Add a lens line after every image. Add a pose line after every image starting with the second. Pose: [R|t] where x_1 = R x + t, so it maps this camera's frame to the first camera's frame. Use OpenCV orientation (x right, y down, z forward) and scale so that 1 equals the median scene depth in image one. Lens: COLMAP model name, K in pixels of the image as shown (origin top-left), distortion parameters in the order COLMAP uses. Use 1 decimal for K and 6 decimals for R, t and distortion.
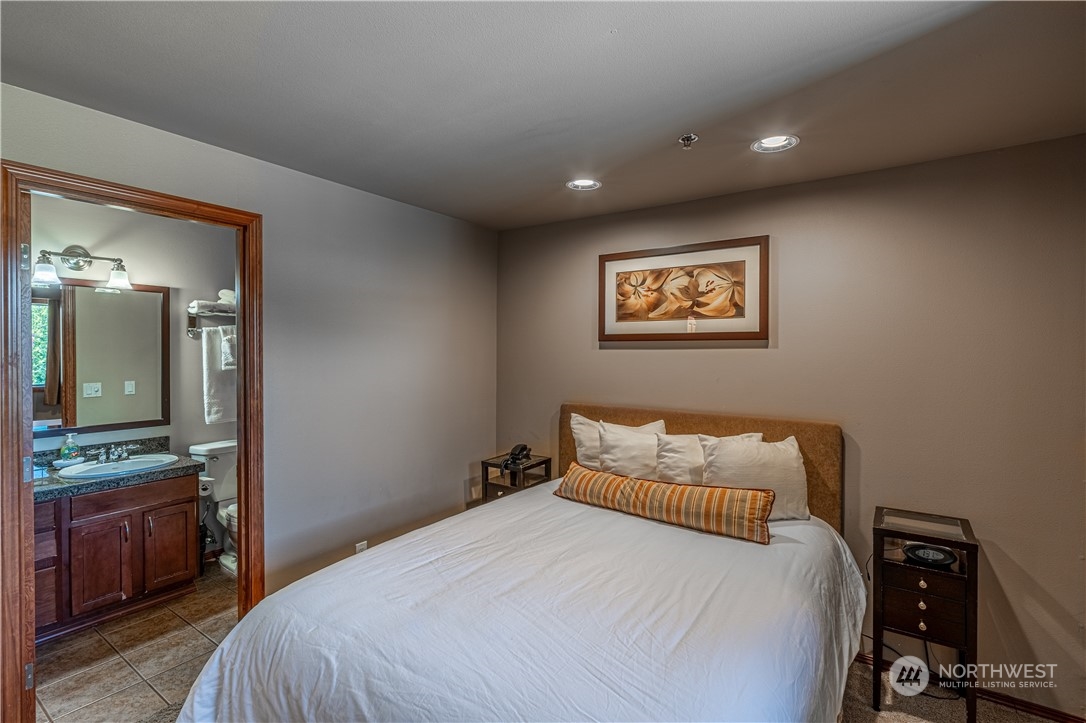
lens RADIAL K [[507.5, 0, 547.4], [0, 507.5, 360.1], [0, 0, 1]] dist [-0.000920, 0.000014]
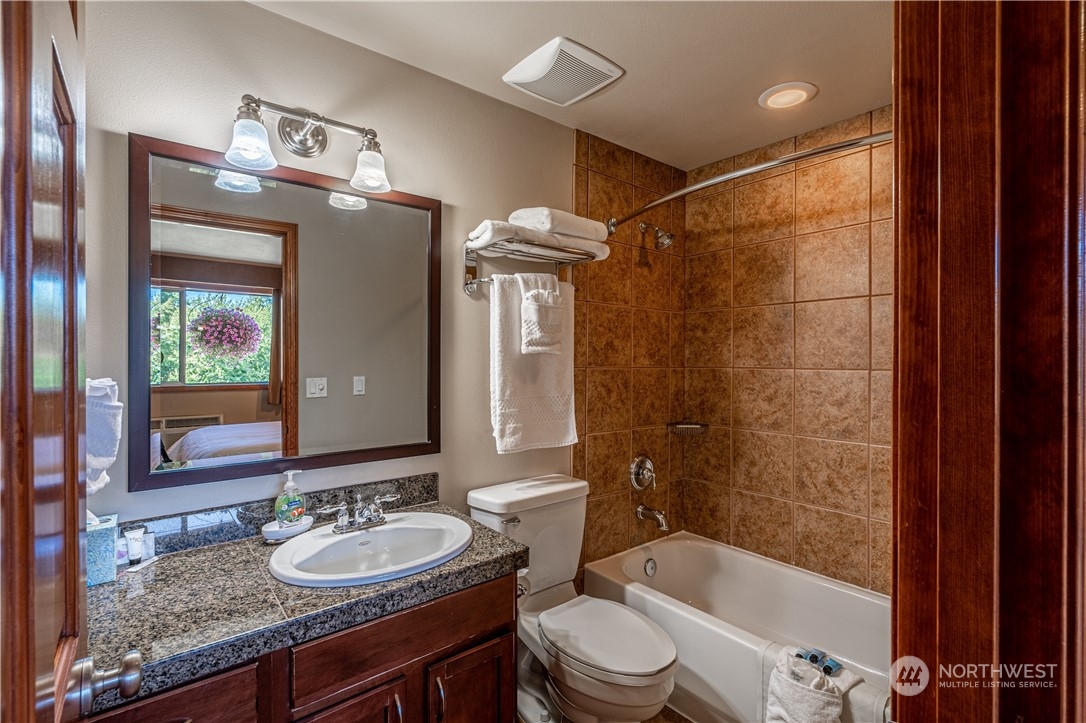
lens RADIAL K [[494.0, 0, 544.4], [0, 494.0, 364.7], [0, 0, 1]] dist [-0.001201, 0.000774]
pose [[0.960498, 0.003258, -0.278268, -0.485626], [-0.004506, 0.999982, -0.003843, 0.034057], [0.278251, 0.004945, 0.960496, 0.516342]]
